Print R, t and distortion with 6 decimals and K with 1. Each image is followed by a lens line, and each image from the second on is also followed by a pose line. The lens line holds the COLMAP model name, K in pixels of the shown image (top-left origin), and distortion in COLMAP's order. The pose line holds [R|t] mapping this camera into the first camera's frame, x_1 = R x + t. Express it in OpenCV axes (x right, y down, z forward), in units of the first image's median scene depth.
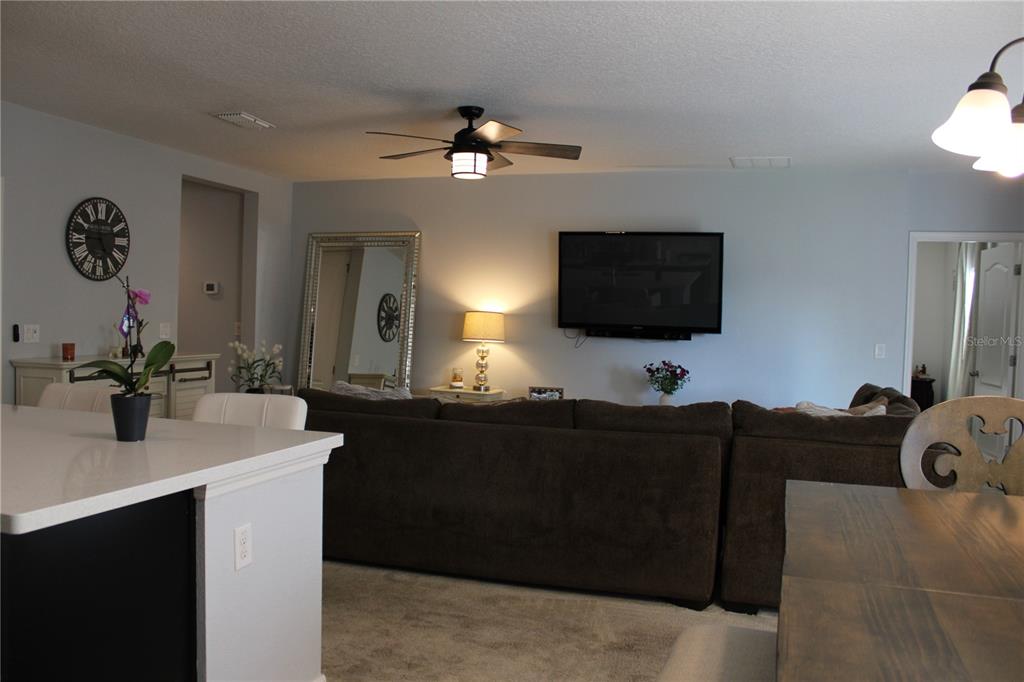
lens RADIAL K [[841.8, 0, 512.0], [0, 841.8, 341.0], [0, 0, 1]] dist [-0.068500, -0.002080]
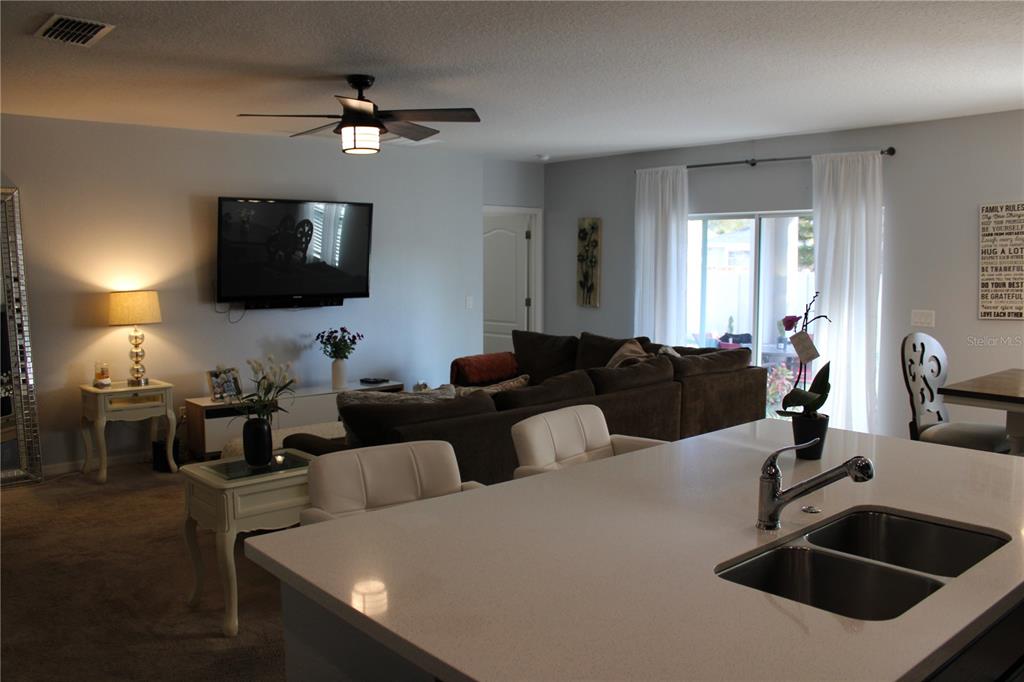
lens RADIAL K [[841.8, 0, 512.0], [0, 841.8, 341.0], [0, 0, 1]] dist [-0.068500, -0.002080]
pose [[0.510412, -0.114212, 0.852311, -0.549620], [0.047325, 0.993369, 0.104773, -0.053474], [-0.858627, -0.013142, 0.512433, 0.258383]]
